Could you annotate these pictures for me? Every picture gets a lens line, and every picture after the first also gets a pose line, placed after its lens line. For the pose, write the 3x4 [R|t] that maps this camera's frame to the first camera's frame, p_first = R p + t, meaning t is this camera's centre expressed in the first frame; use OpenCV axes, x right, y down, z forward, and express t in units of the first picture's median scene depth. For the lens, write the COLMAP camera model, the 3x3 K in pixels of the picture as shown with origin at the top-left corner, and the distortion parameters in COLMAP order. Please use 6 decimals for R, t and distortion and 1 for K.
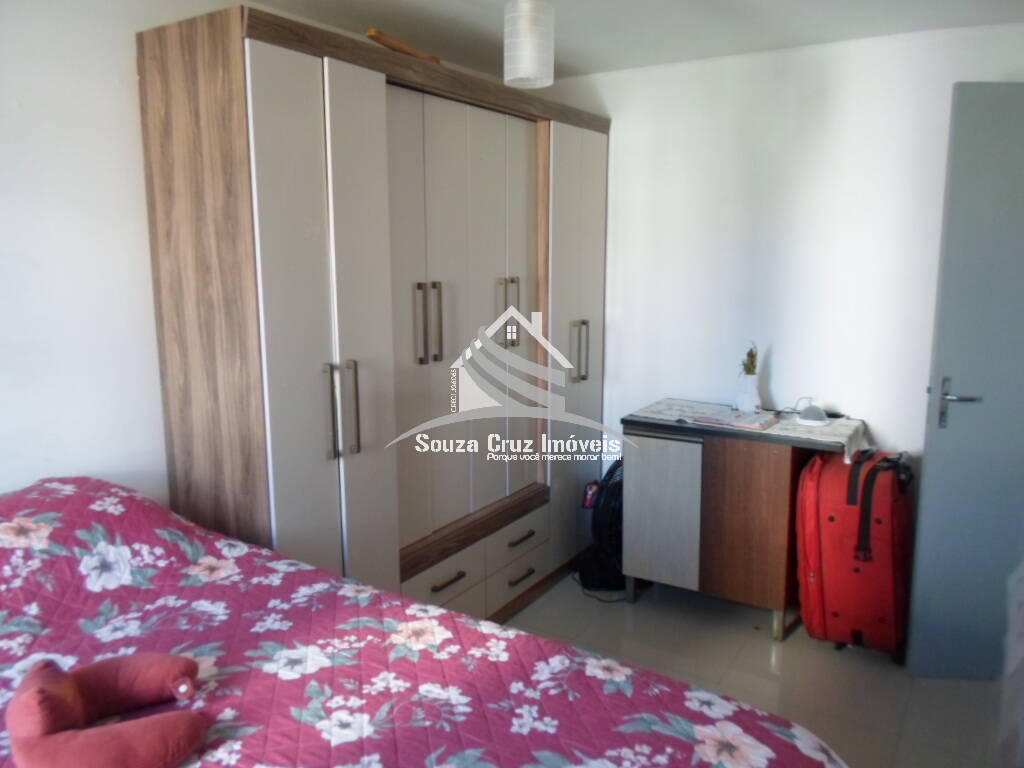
lens RADIAL K [[778.5, 0, 510.9], [0, 778.5, 378.3], [0, 0, 1]] dist [-0.007851, -0.012760]
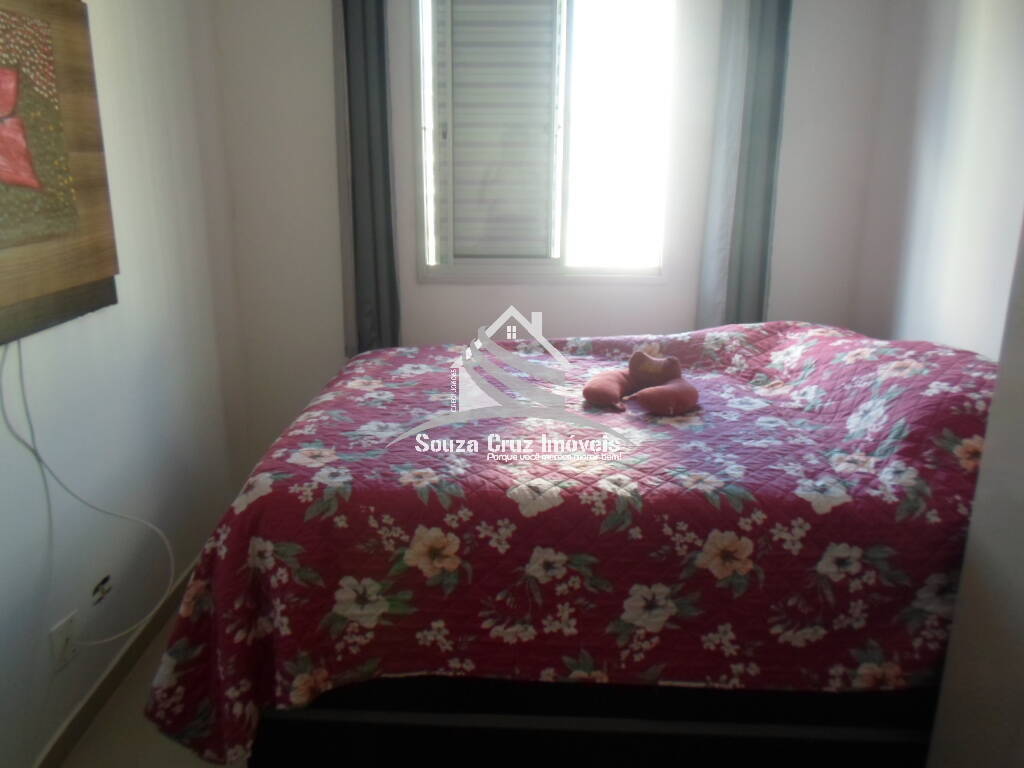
lens RADIAL K [[778.5, 0, 509.1], [0, 778.5, 378.3], [0, 0, 1]] dist [-0.007851, -0.012760]
pose [[-0.846047, 0.148207, -0.512093, 0.422851], [-0.081494, 0.913335, 0.398971, -0.185084], [0.526843, 0.379280, -0.760646, 1.357615]]
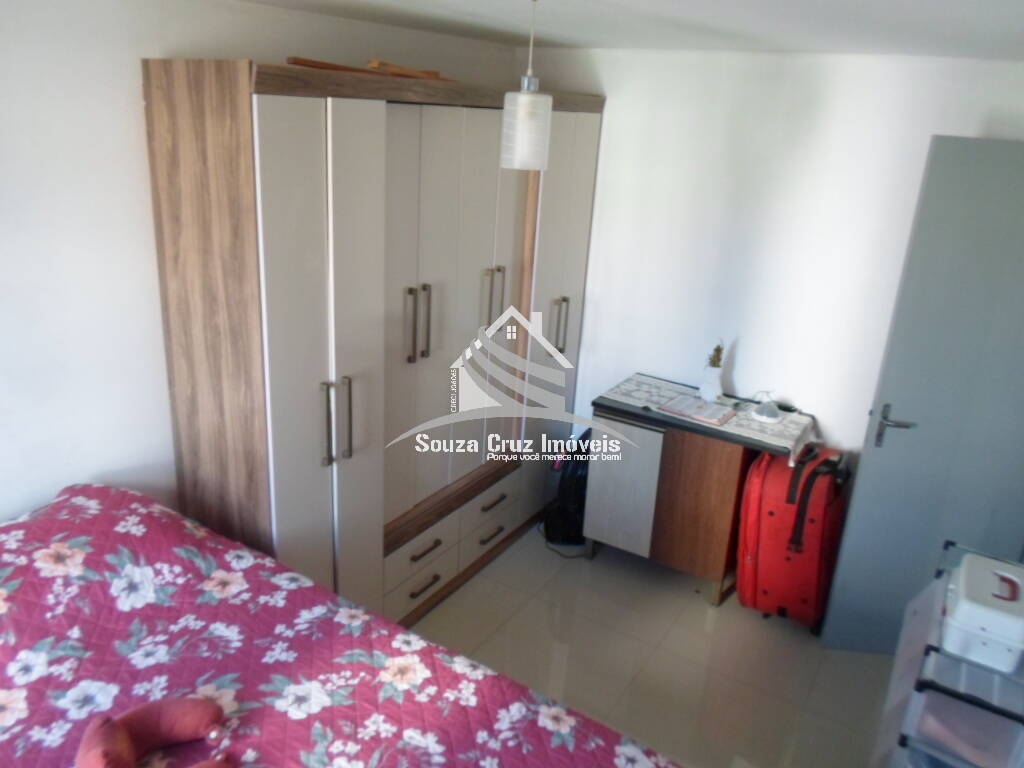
lens RADIAL K [[778.5, 0, 510.5], [0, 778.5, 374.6], [0, 0, 1]] dist [-0.007851, -0.012760]
pose [[0.997948, 0.055367, 0.032146, -0.012641], [-0.059952, 0.984341, 0.165765, -0.255688], [-0.022465, -0.167352, 0.985641, -0.087437]]
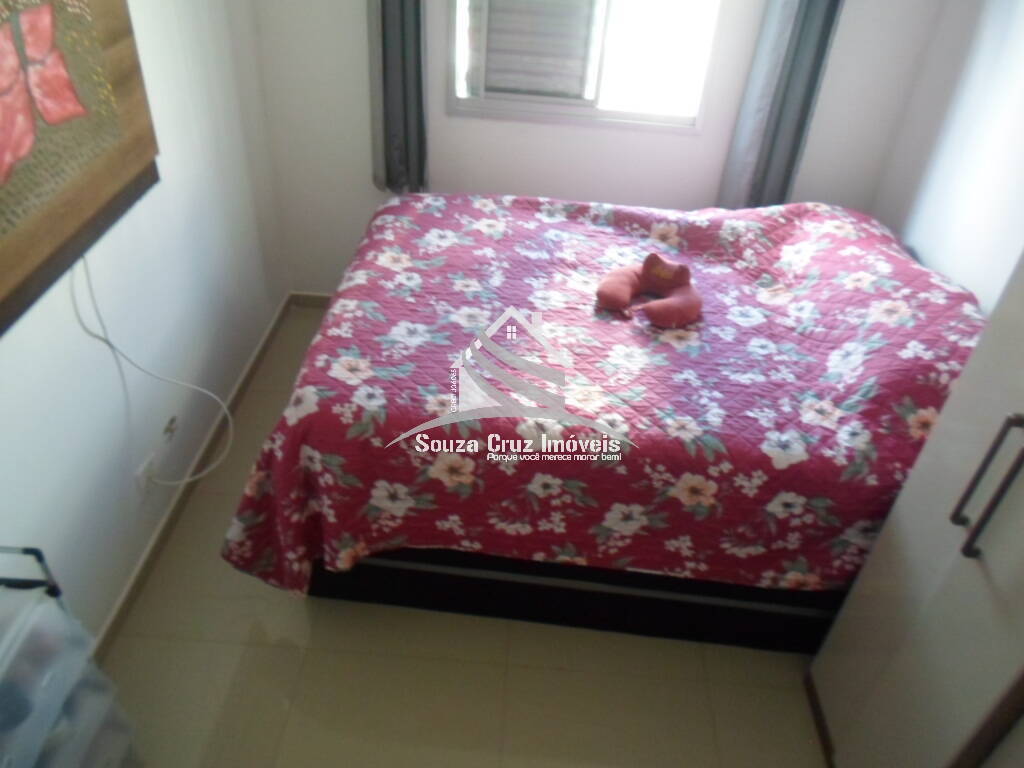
lens RADIAL K [[778.5, 0, 509.8], [0, 778.5, 376.3], [0, 0, 1]] dist [-0.007851, -0.012760]
pose [[-0.871521, 0.262386, -0.414251, 0.413624], [-0.128206, 0.693480, 0.708977, -0.479058], [0.473301, 0.670998, -0.570743, 1.282057]]
